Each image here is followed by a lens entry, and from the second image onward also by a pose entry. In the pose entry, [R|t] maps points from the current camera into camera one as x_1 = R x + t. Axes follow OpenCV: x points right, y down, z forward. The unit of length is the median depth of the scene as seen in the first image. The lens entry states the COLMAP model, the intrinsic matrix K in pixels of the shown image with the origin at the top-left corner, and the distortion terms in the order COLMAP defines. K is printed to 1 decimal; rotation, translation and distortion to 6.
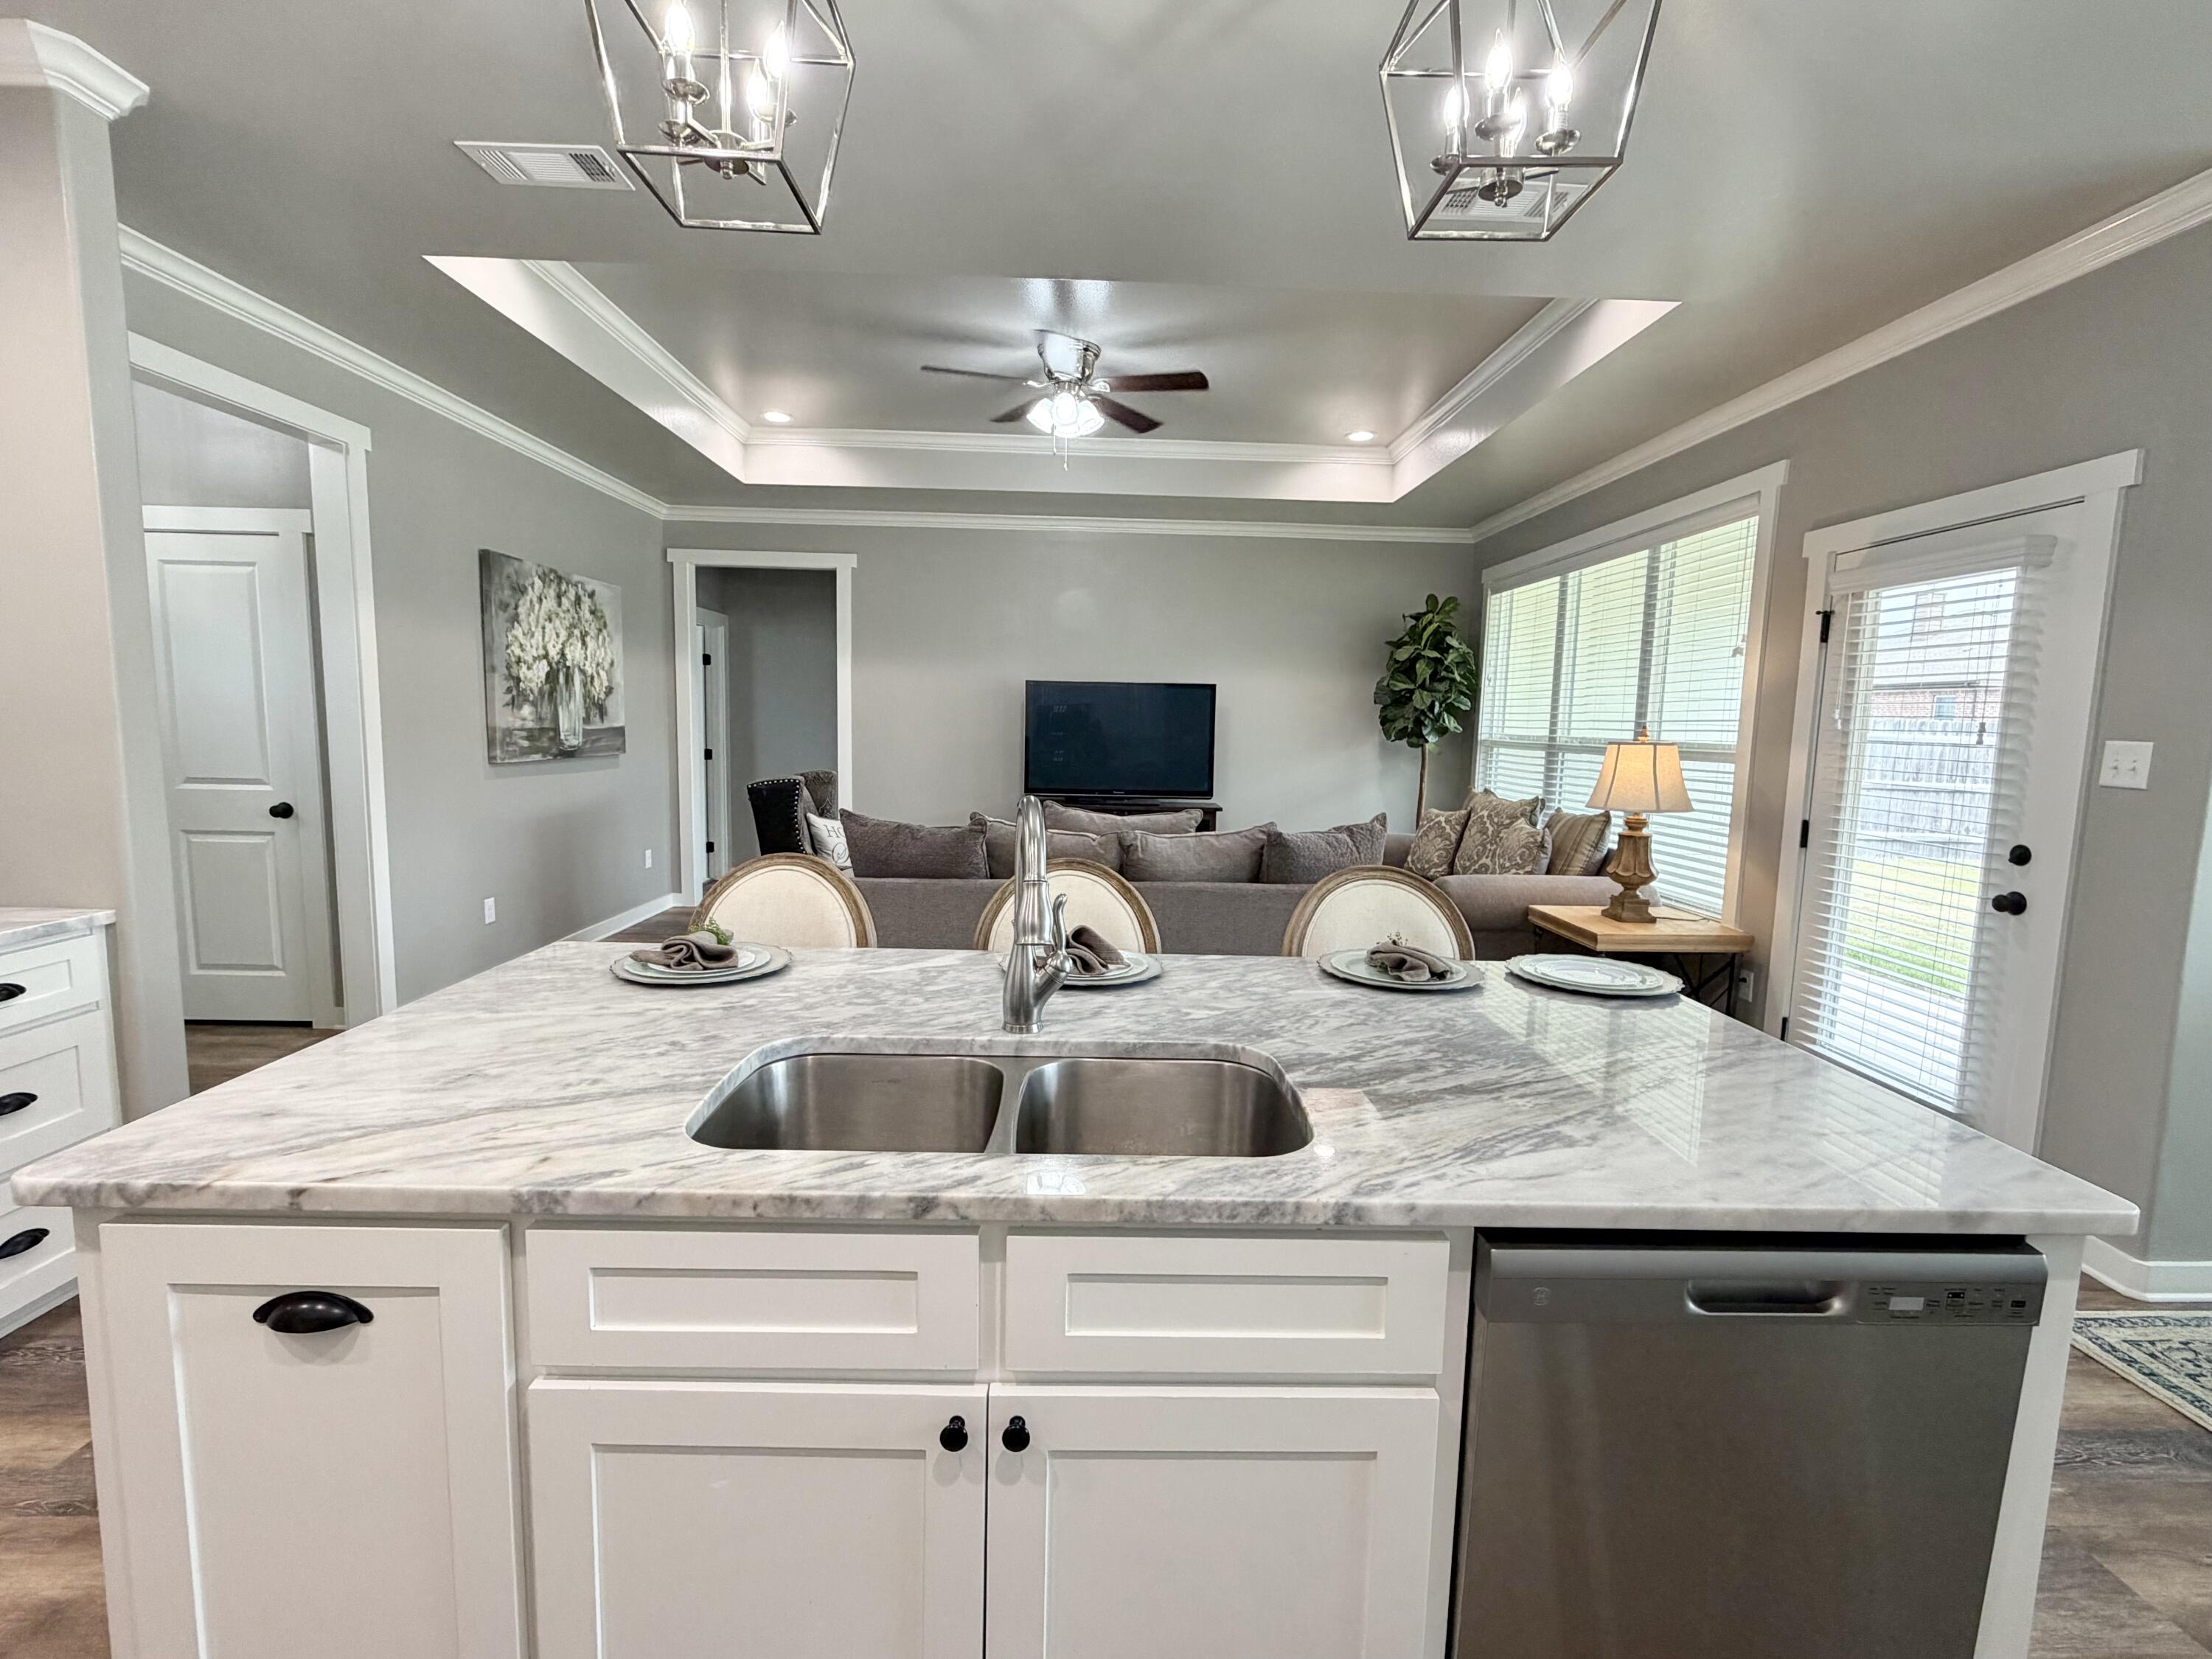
lens RADIAL K [[1005.4, 0, 1098.7], [0, 1005.4, 829.6], [0, 0, 1]] dist [0.000906, -0.000017]
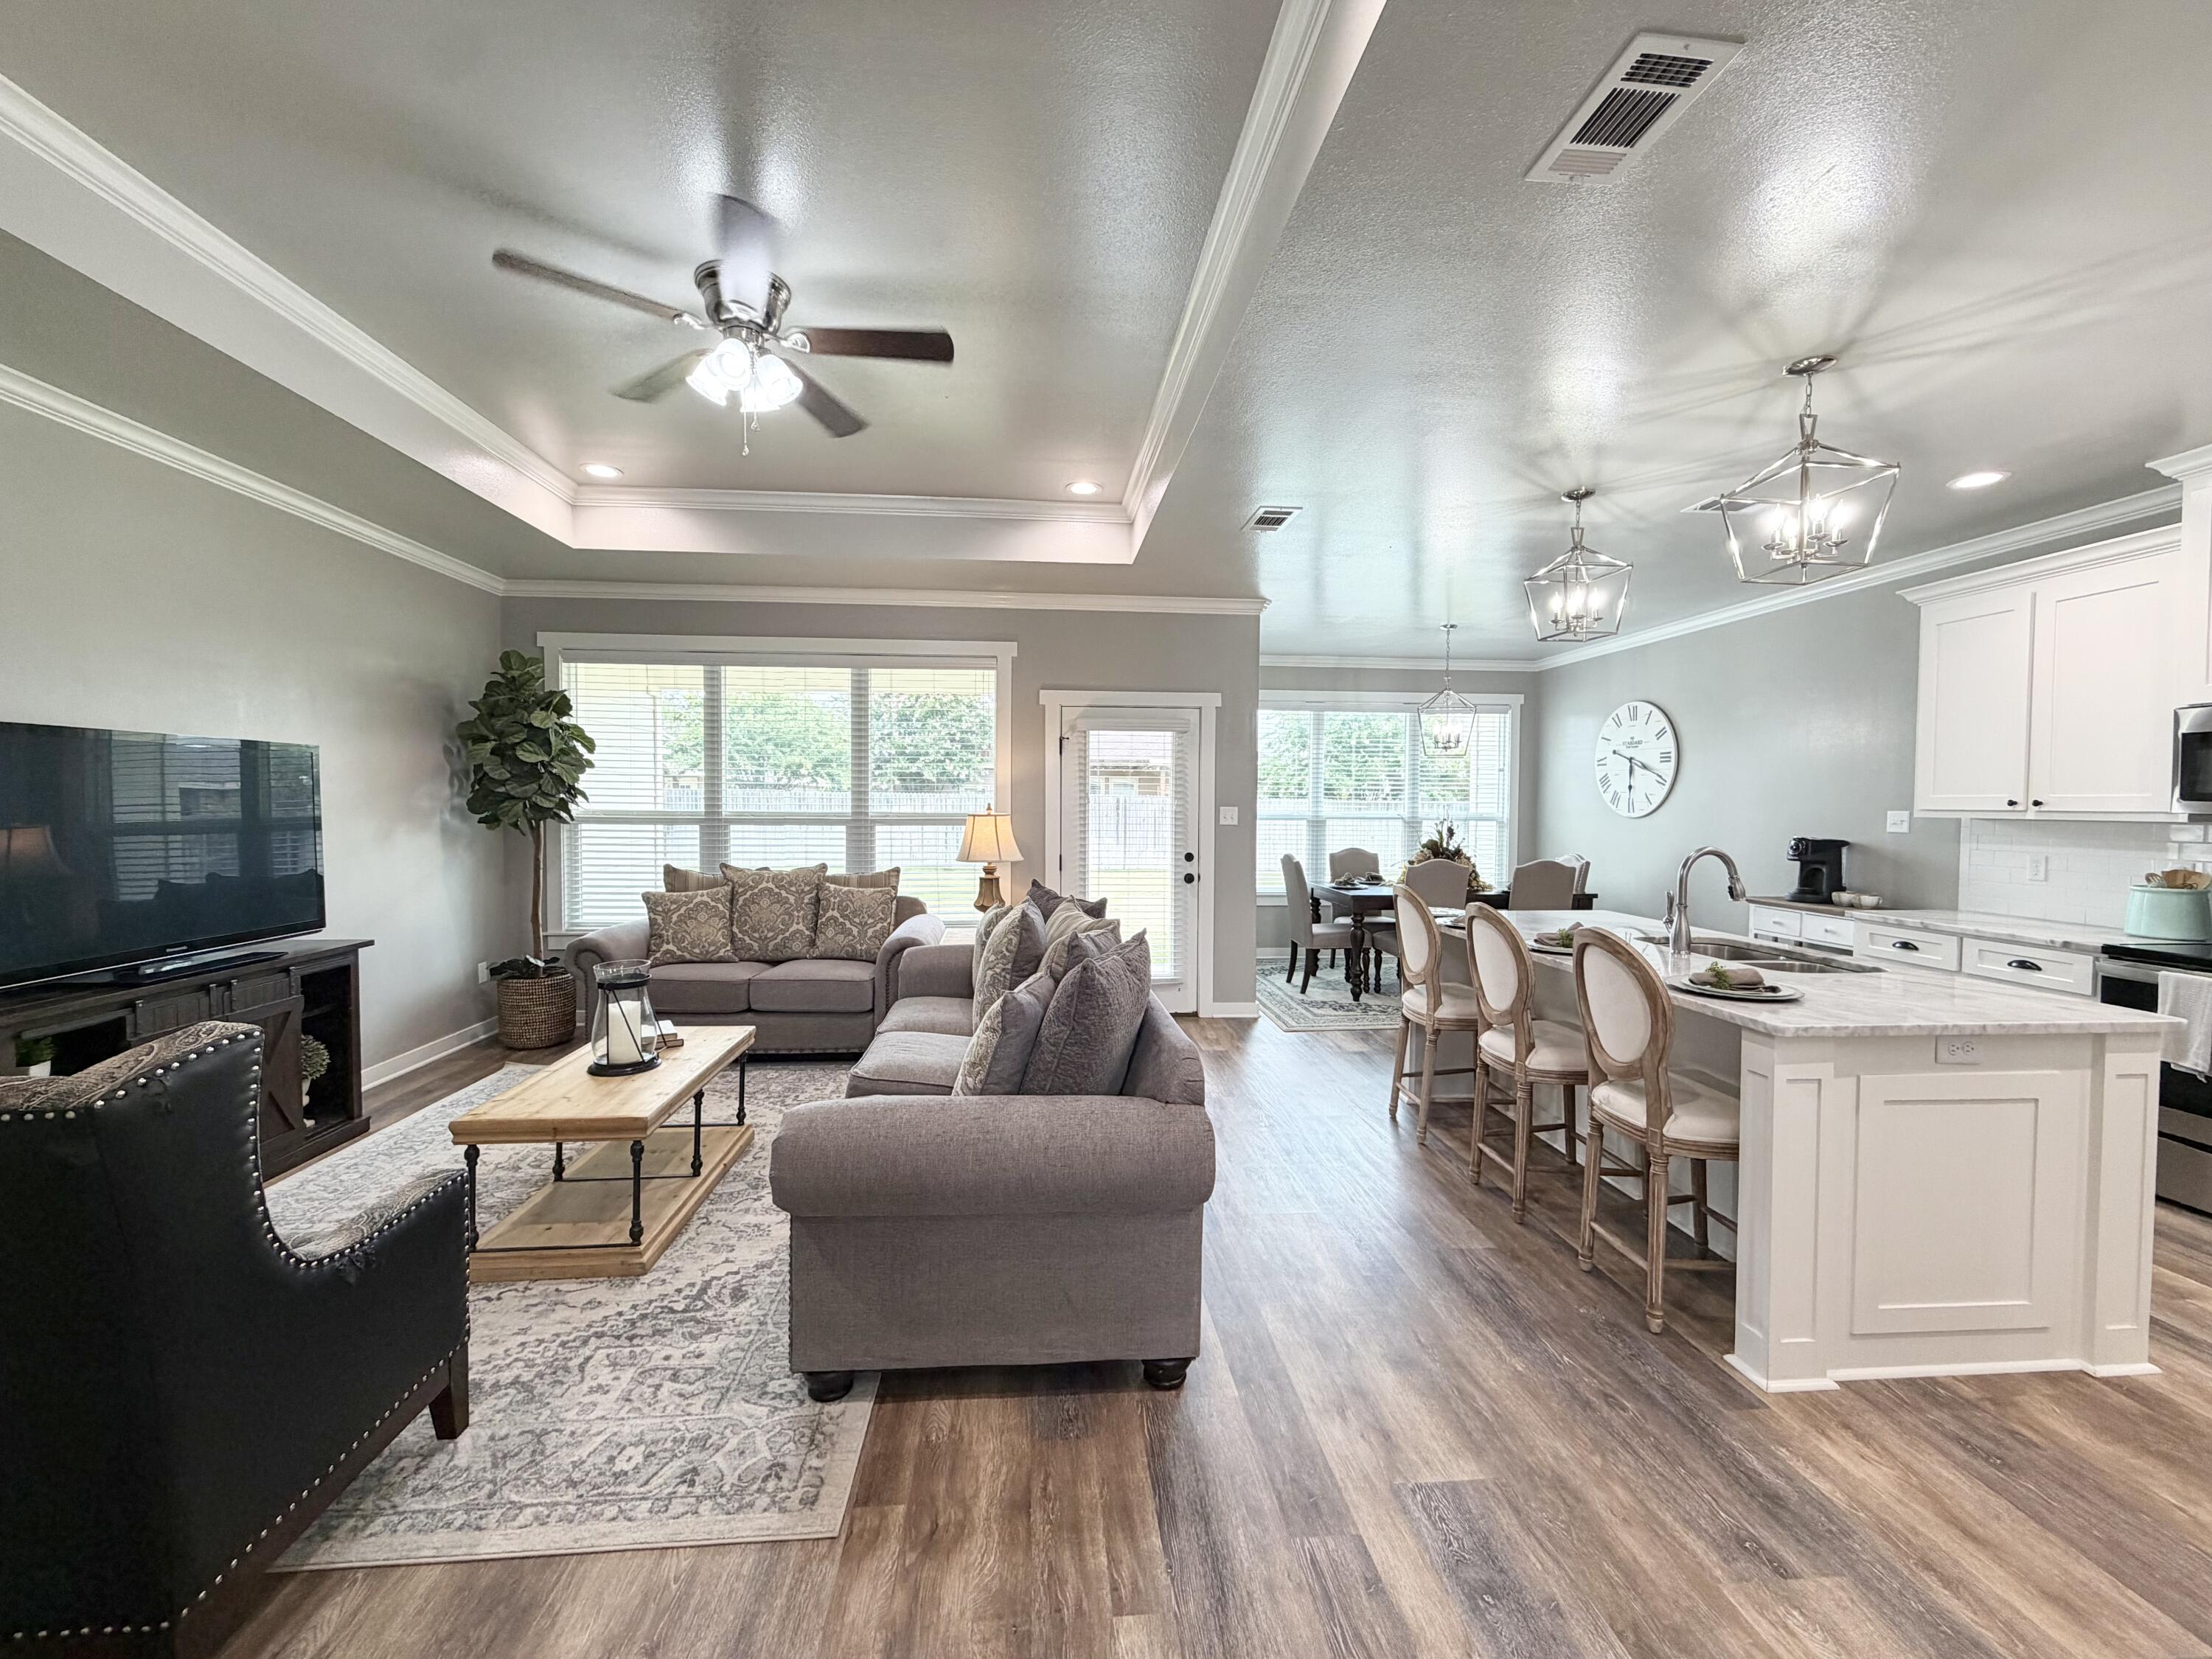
lens RADIAL K [[885.1, 0, 1101.1], [0, 885.1, 830.8], [0, 0, 1]] dist [0.002007, 0.000009]
pose [[-0.066505, -0.056912, 0.996162, -0.613773], [0.102002, 0.992754, 0.063527, -0.104022], [-0.992559, 0.105835, -0.060218, 0.746658]]
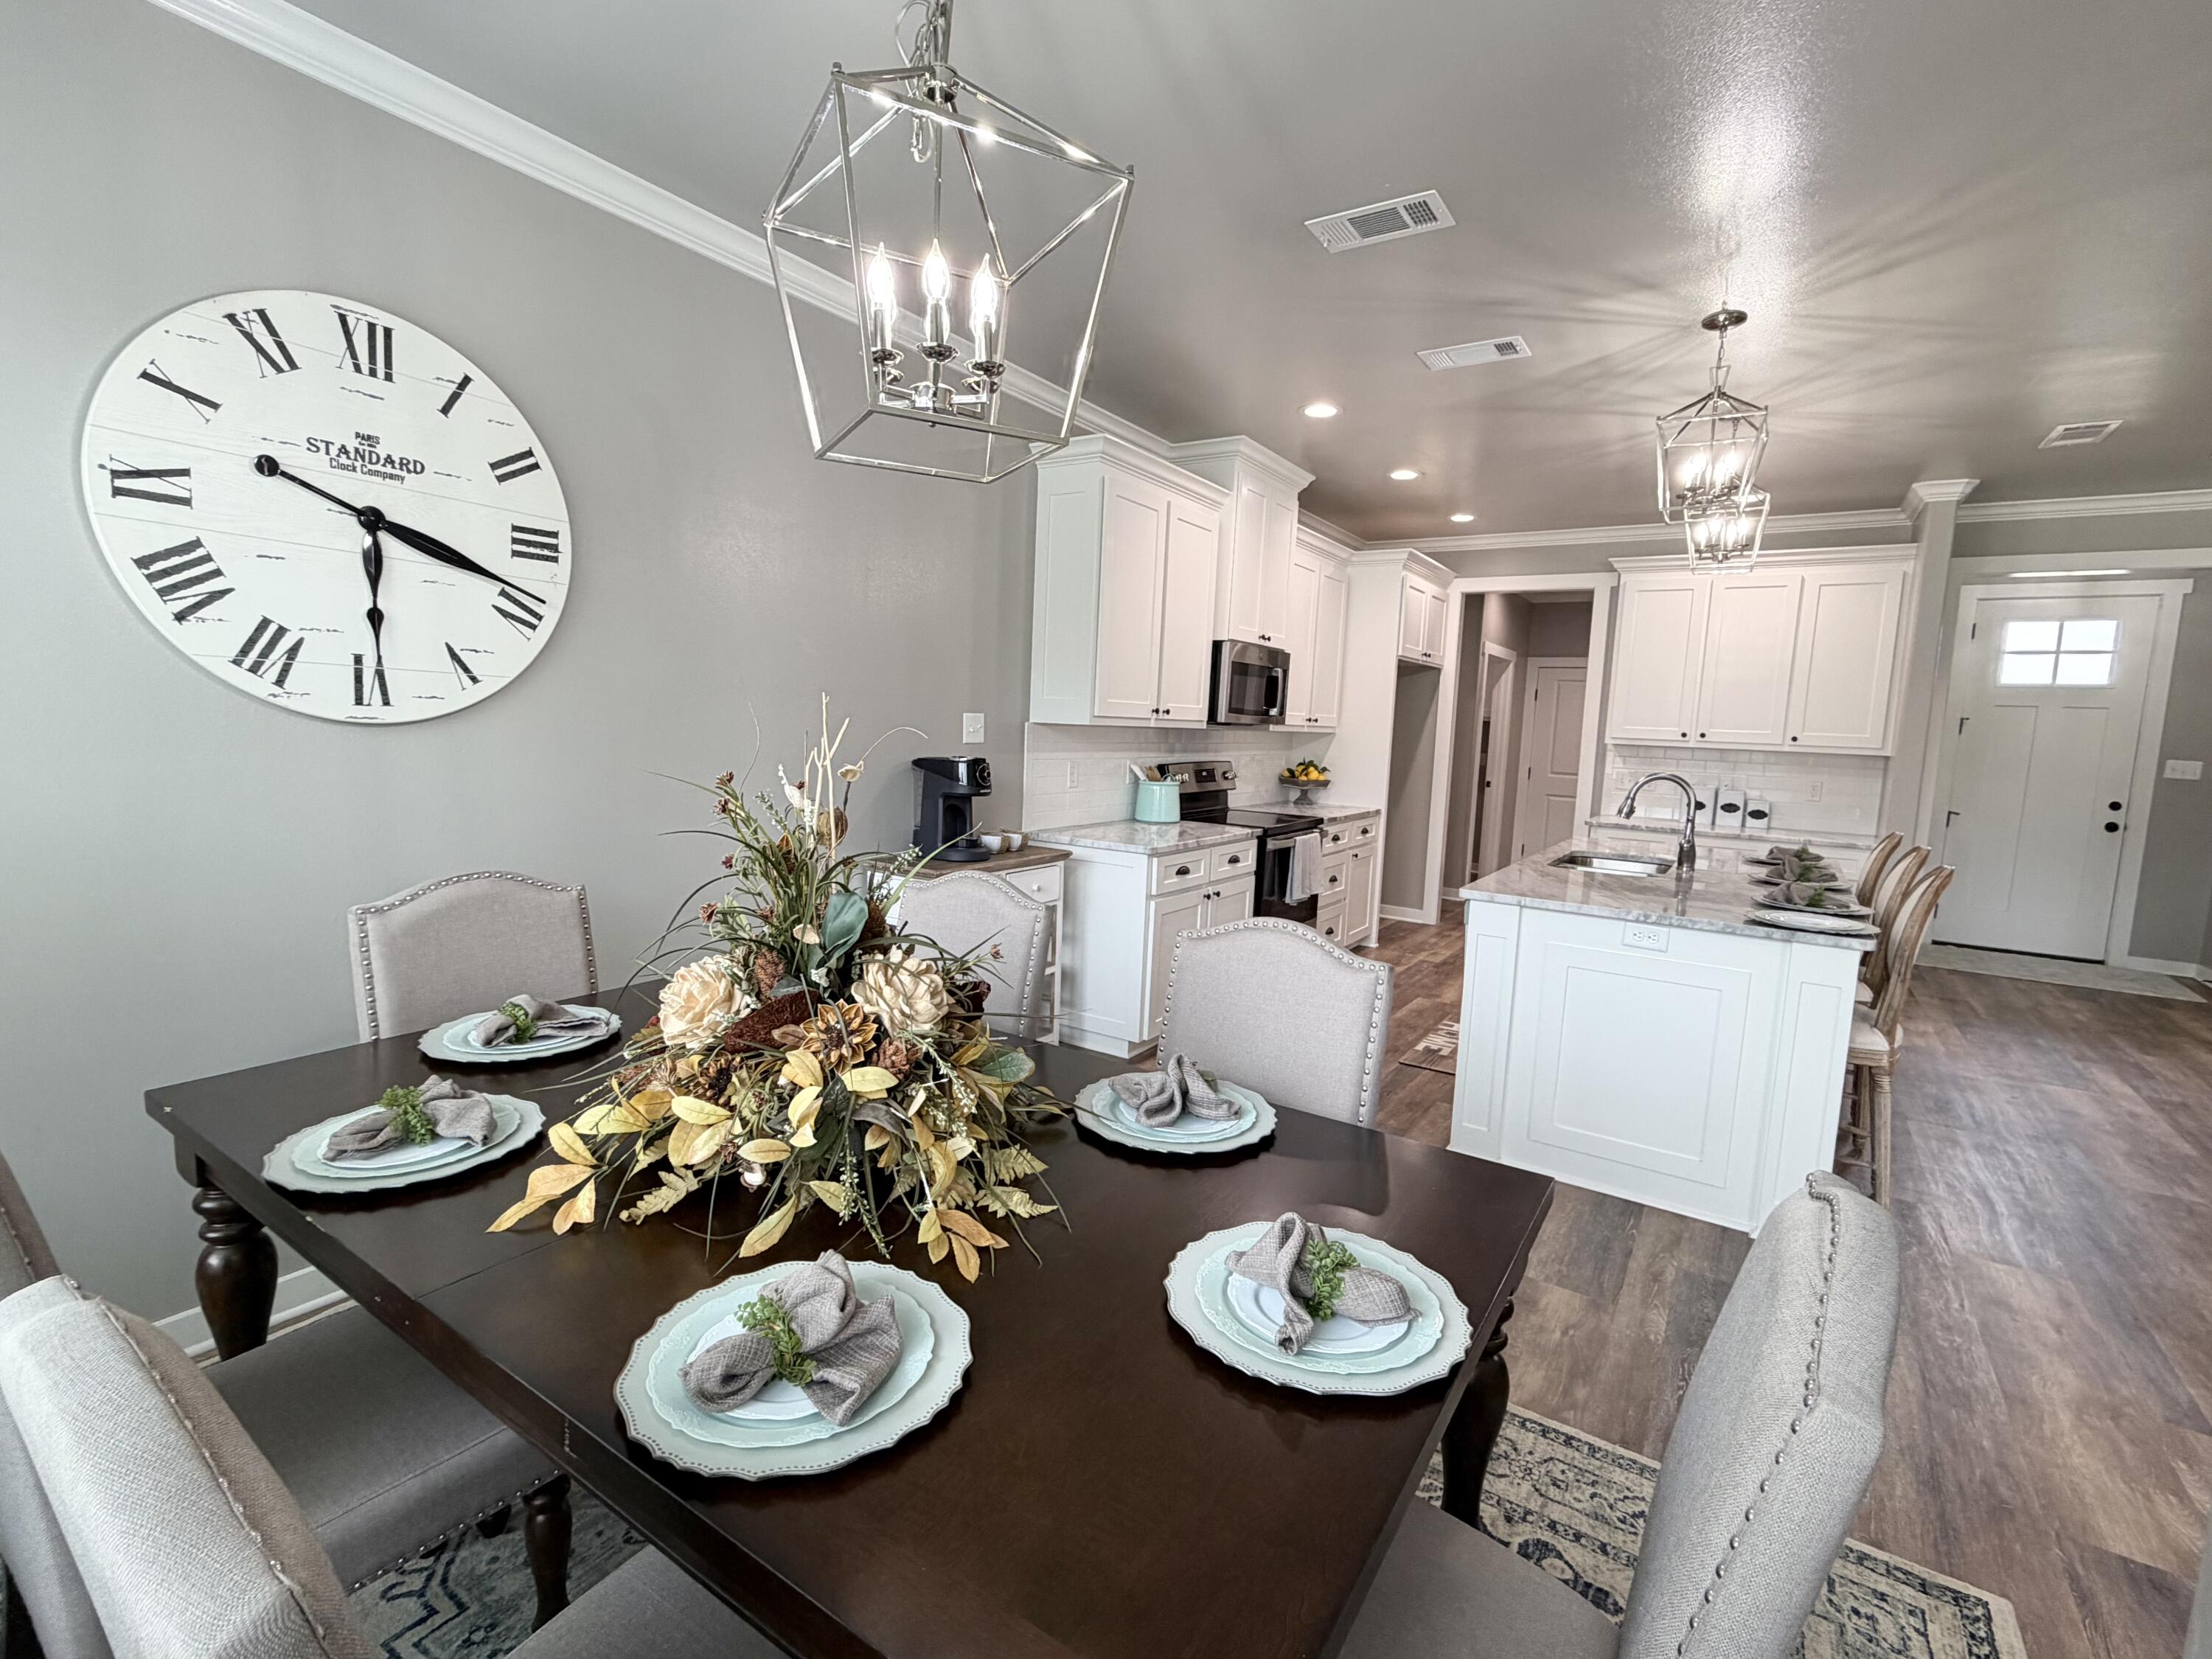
lens RADIAL K [[1005.4, 0, 1109.0], [0, 1005.4, 825.4], [0, 0, 1]] dist [0.000906, -0.000017]
pose [[-0.561642, 0.042078, -0.826309, 0.871492], [-0.142750, 0.978801, 0.146870, -0.022592], [0.814973, 0.200444, -0.543730, 0.367634]]
